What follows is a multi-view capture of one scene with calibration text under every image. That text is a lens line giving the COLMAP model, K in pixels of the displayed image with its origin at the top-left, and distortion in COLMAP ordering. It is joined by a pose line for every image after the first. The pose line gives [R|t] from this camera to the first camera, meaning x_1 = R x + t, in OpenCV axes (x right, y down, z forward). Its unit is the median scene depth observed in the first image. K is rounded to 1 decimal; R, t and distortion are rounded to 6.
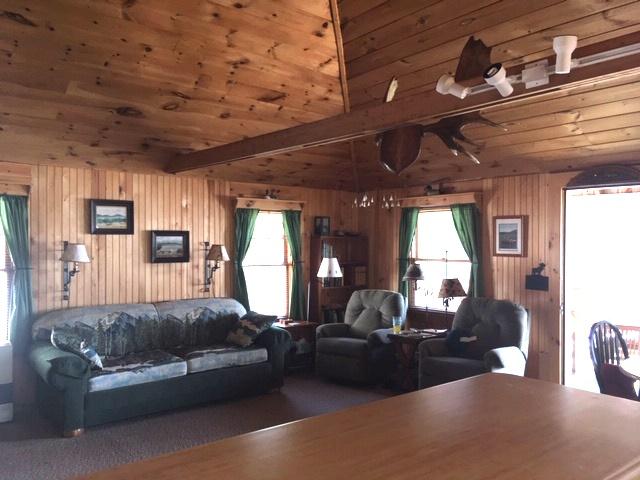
lens RADIAL K [[550.7, 0, 320.0], [0, 550.7, 240.0], [0, 0, 1]] dist [0.084640, -0.120433]
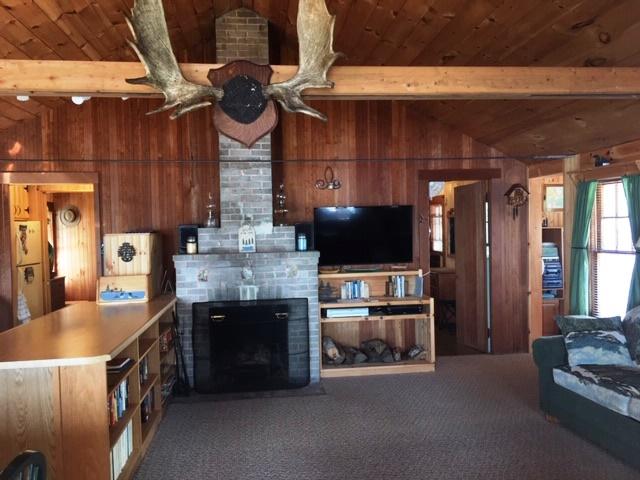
lens RADIAL K [[550.7, 0, 320.0], [0, 550.7, 240.0], [0, 0, 1]] dist [0.084640, -0.120433]
pose [[-0.531136, 0.019119, -0.847071, 0.479482], [0.020745, 0.999739, 0.009557, 0.008915], [0.847033, -0.012496, -0.531394, 0.927219]]
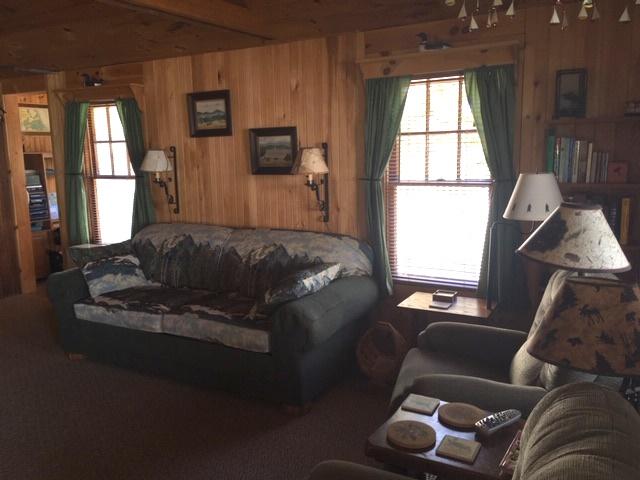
lens RADIAL K [[550.7, 0, 320.0], [0, 550.7, 240.0], [0, 0, 1]] dist [0.084640, -0.120433]
pose [[0.358096, 0.138064, -0.923421, 0.422265], [0.027205, 0.987044, 0.158127, 0.014532], [0.933288, -0.081747, 0.349700, 0.841505]]
